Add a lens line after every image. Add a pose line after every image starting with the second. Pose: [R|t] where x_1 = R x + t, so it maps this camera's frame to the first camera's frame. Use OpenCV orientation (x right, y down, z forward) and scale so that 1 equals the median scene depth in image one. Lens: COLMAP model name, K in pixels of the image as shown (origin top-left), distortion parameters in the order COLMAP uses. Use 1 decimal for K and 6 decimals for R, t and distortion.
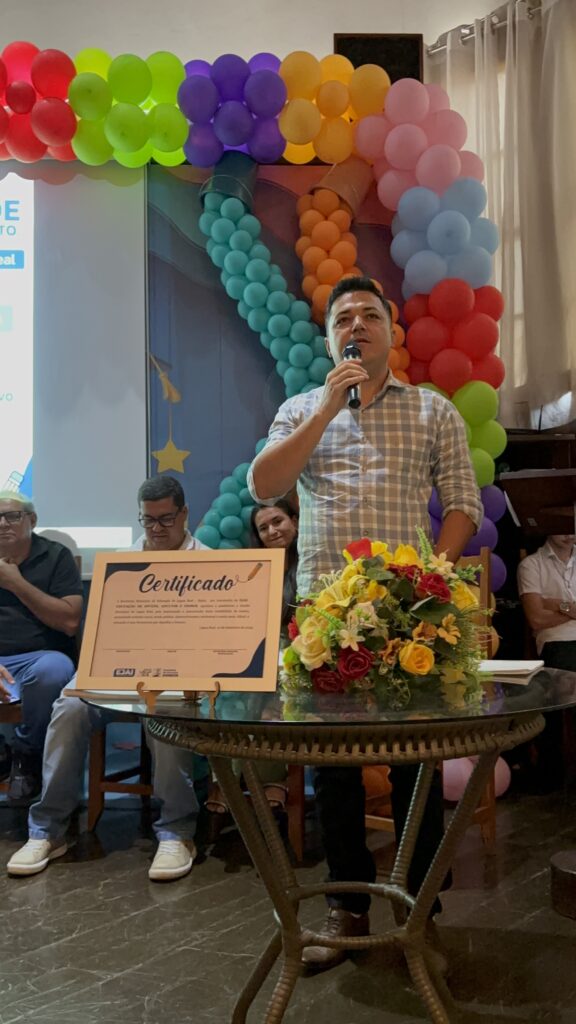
lens RADIAL K [[909.2, 0, 294.7], [0, 909.2, 512.9], [0, 0, 1]] dist [0.076382, -0.137279]
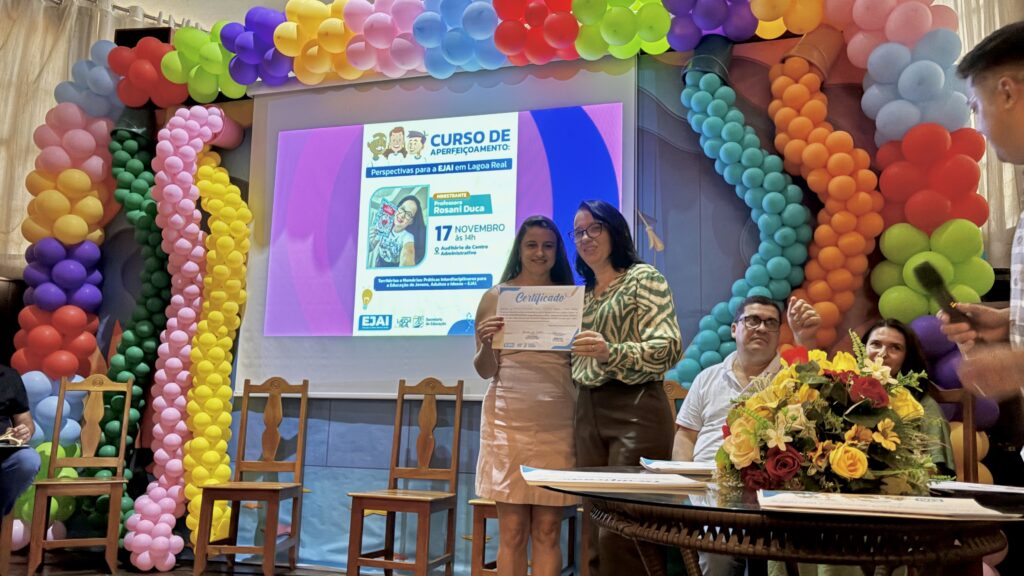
lens RADIAL K [[776.5, 0, 513.9], [0, 776.5, 287.4], [0, 0, 1]] dist [0.022622, -0.017076]
pose [[0.940052, -0.016642, -0.340625, 0.071058], [-0.016336, 0.995465, -0.093720, 0.048158], [0.340639, 0.093666, 0.935517, 0.058457]]
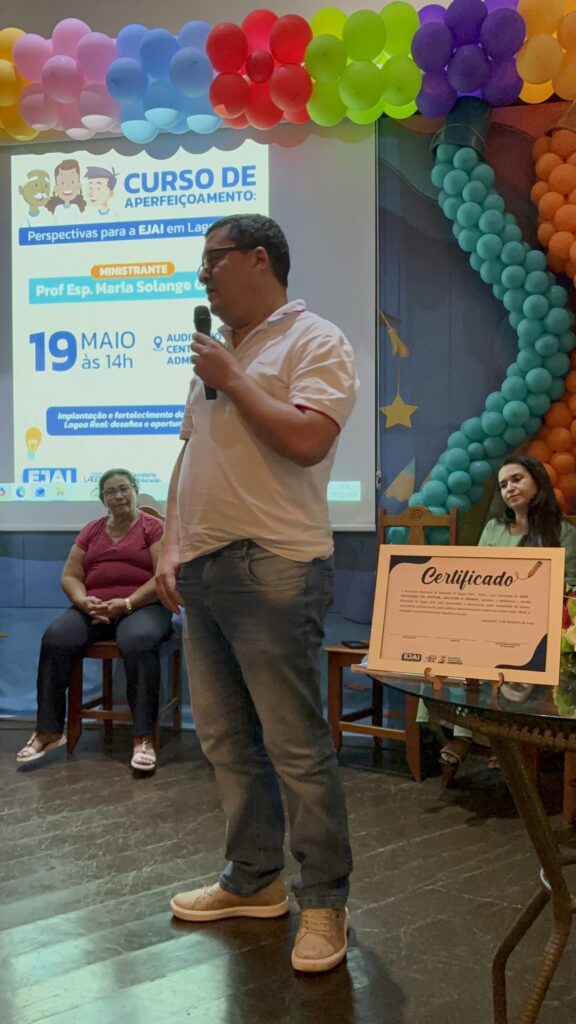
lens RADIAL K [[909.2, 0, 280.3], [0, 909.2, 511.2], [0, 0, 1]] dist [0.076382, -0.137279]
pose [[0.973331, 0.012750, -0.229051, -0.073271], [0.004776, 0.997112, 0.075797, -0.069678], [0.229355, -0.074869, 0.970459, -0.075934]]
